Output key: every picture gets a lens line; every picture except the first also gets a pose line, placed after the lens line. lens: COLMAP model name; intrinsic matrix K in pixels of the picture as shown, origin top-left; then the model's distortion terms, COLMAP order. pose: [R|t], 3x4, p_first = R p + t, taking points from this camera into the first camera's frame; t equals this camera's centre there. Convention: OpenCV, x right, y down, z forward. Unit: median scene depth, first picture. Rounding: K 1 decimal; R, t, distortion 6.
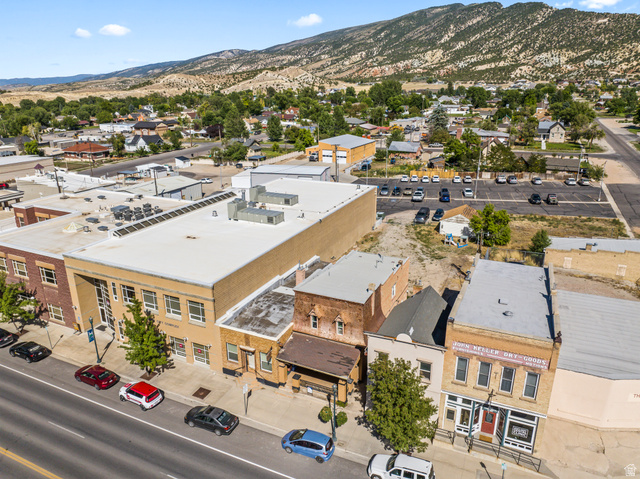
lens RADIAL K [[450.0, 0, 323.8], [0, 450.0, 238.7], [0, 0, 1]] dist [-0.048054, 0.017972]
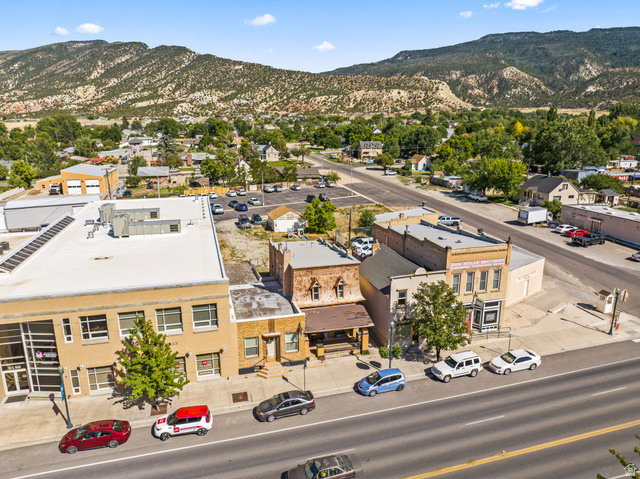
lens RADIAL K [[450.0, 0, 324.7], [0, 450.0, 237.5], [0, 0, 1]] dist [-0.048054, 0.017972]
pose [[0.759135, -0.152988, 0.632700, -0.227917], [0.202856, 0.979186, -0.006624, 0.022344], [-0.618518, 0.133376, 0.774369, 0.046601]]
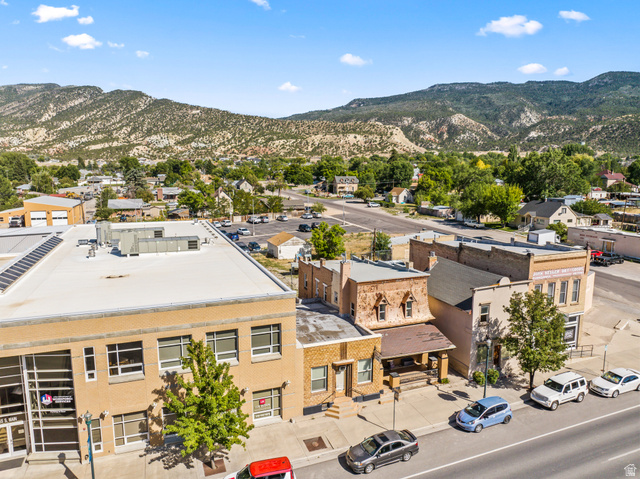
lens RADIAL K [[450.0, 0, 324.9], [0, 450.0, 238.4], [0, 0, 1]] dist [-0.048054, 0.017972]
pose [[0.693294, -0.104048, 0.713104, -0.249907], [0.224899, 0.971341, -0.076925, 0.028755], [-0.684663, 0.213708, 0.696825, 0.142946]]
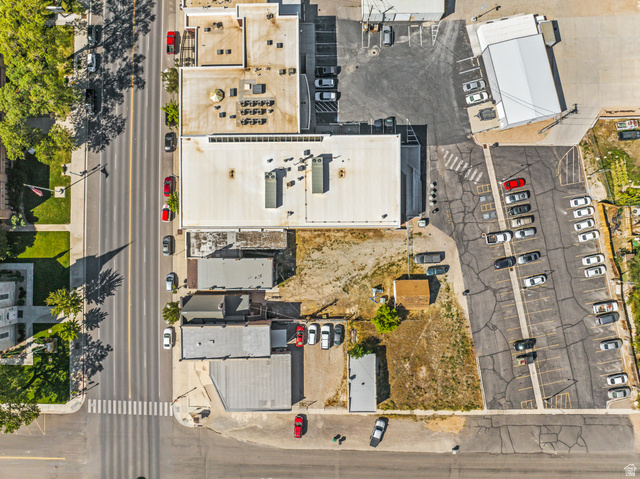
lens RADIAL K [[450.0, 0, 320.9], [0, 450.0, 240.3], [0, 0, 1]] dist [-0.048054, 0.017972]
pose [[0.421861, 0.906645, -0.005313, 0.044633], [-0.288332, 0.139712, 0.947283, -0.794984], [0.859592, -0.398090, 0.320354, 0.288531]]
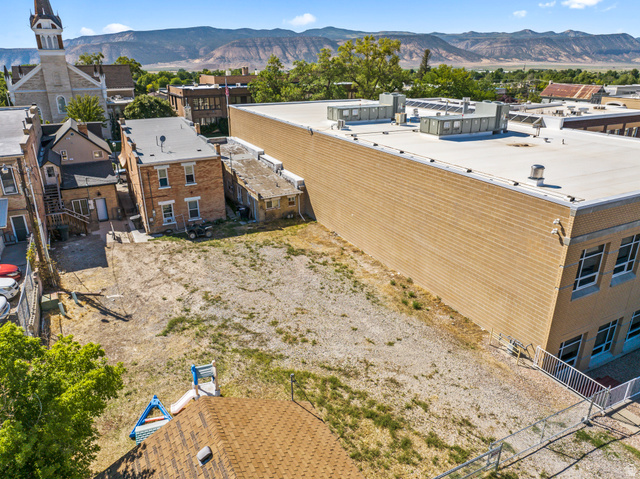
lens RADIAL K [[450.0, 0, 320.4], [0, 450.0, 237.7], [0, 0, 1]] dist [-0.048054, 0.017972]
pose [[-0.612505, 0.296267, -0.732846, 0.241055], [-0.249253, 0.807420, 0.534739, -0.127751], [0.750140, 0.510195, -0.420703, 0.679091]]
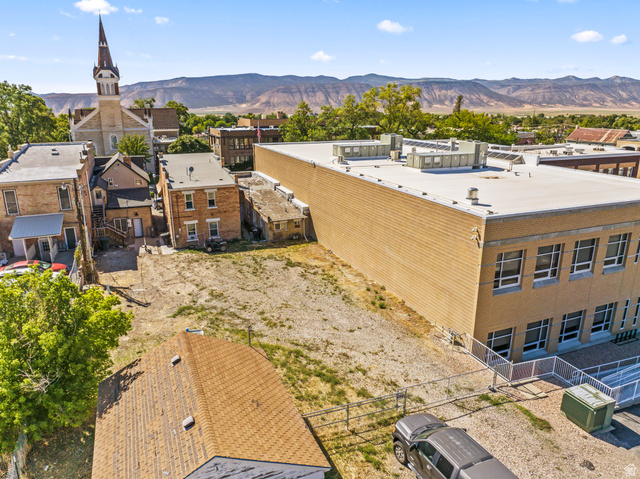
lens RADIAL K [[450.0, 0, 320.9], [0, 450.0, 237.5], [0, 0, 1]] dist [-0.048054, 0.017972]
pose [[-0.680049, 0.211082, -0.702124, 0.260280], [-0.232290, 0.846290, 0.479410, -0.145539], [0.695396, 0.489118, -0.526487, 0.730632]]
